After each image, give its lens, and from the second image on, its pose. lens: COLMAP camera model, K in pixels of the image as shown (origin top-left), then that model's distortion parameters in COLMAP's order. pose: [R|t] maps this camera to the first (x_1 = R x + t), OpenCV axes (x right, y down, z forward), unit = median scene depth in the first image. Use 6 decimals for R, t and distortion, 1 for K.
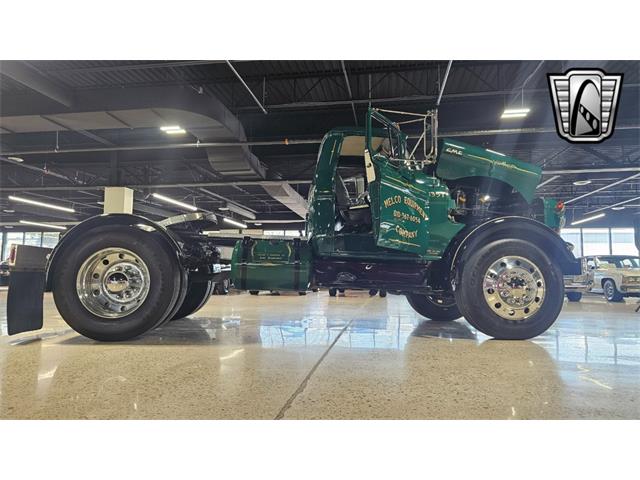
lens RADIAL K [[429.1, 0, 310.3], [0, 429.1, 234.2], [0, 0, 1]] dist [0.054022, -0.052667]
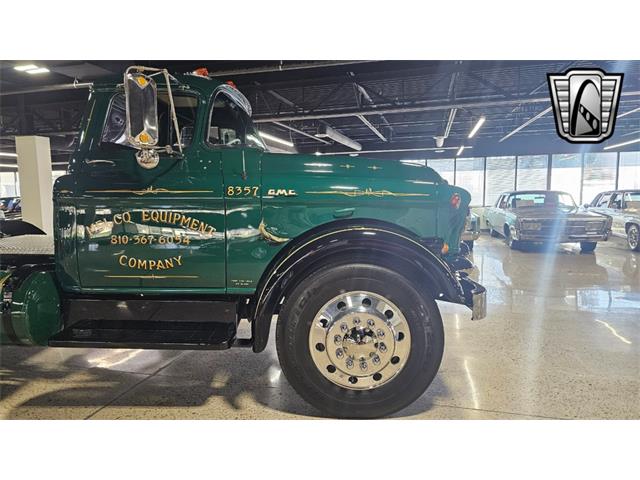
lens RADIAL K [[433.1, 0, 305.4], [0, 433.1, 238.2], [0, 0, 1]] dist [0.052716, -0.052850]
pose [[0.994800, -0.016562, -0.100491, 0.317677], [0.036075, 0.980018, 0.195610, -0.103631], [0.095243, -0.198218, 0.975520, 0.280622]]
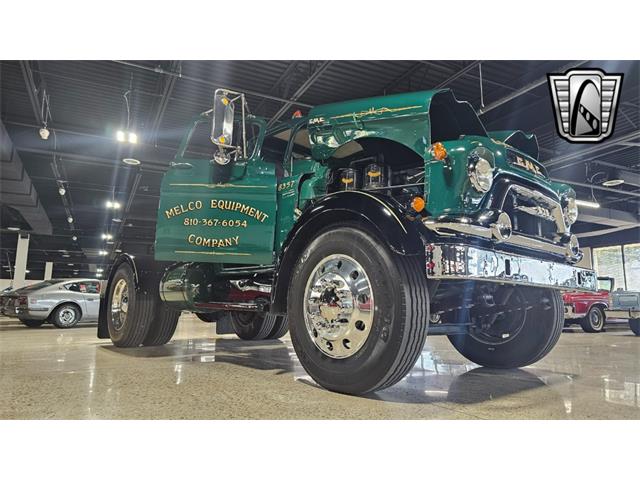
lens RADIAL K [[430.5, 0, 318.6], [0, 430.5, 241.4], [0, 0, 1]] dist [0.058292, -0.053458]
pose [[0.599772, -0.128990, -0.789706, 0.663687], [0.074648, 0.991637, -0.105279, 0.066643], [0.796681, 0.004193, 0.604385, 0.418592]]
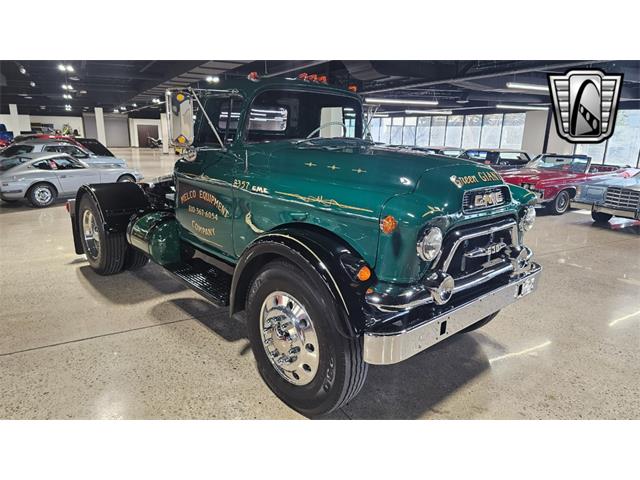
lens RADIAL K [[432.8, 0, 315.9], [0, 432.8, 233.3], [0, 0, 1]] dist [0.049409, -0.041662]
pose [[0.619524, 0.180592, -0.763922, 0.681981], [0.066263, 0.957672, 0.280133, -0.151139], [0.782176, -0.224169, 0.581334, 0.470232]]
